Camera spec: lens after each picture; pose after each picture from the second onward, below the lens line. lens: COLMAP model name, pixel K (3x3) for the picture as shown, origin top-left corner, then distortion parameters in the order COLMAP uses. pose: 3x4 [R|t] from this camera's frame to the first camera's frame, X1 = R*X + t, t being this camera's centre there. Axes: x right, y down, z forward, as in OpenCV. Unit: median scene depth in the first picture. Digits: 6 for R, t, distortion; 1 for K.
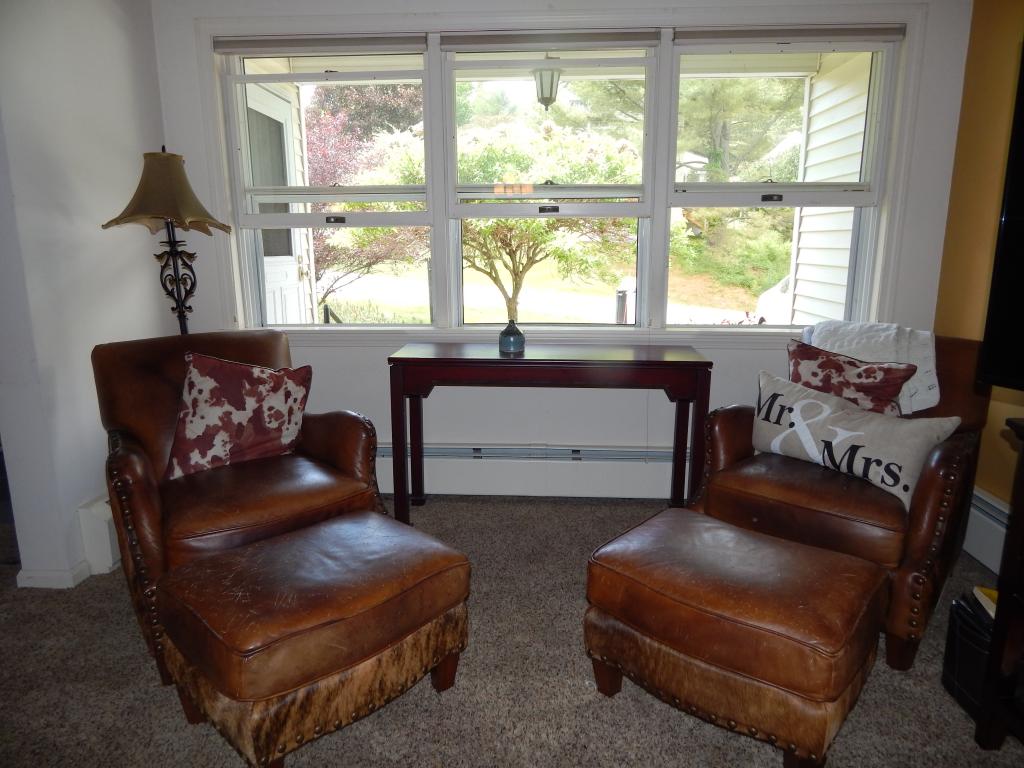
lens RADIAL K [[673.1, 0, 512.0], [0, 673.1, 384.0], [0, 0, 1]] dist [-0.022307, 0.000489]
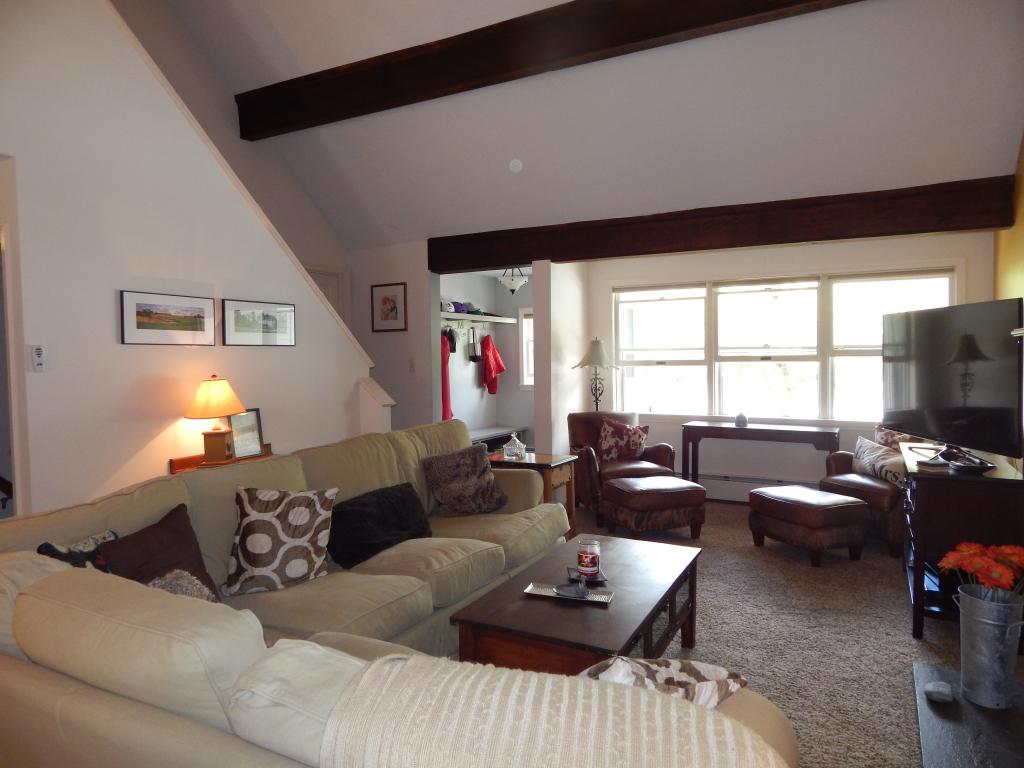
lens RADIAL K [[673.1, 0, 512.0], [0, 673.1, 384.0], [0, 0, 1]] dist [-0.022307, 0.000489]
pose [[0.901656, 0.011618, -0.432299, 0.309492], [-0.078990, 0.987247, -0.138219, 0.205862], [0.425179, 0.158773, 0.891074, -1.434827]]
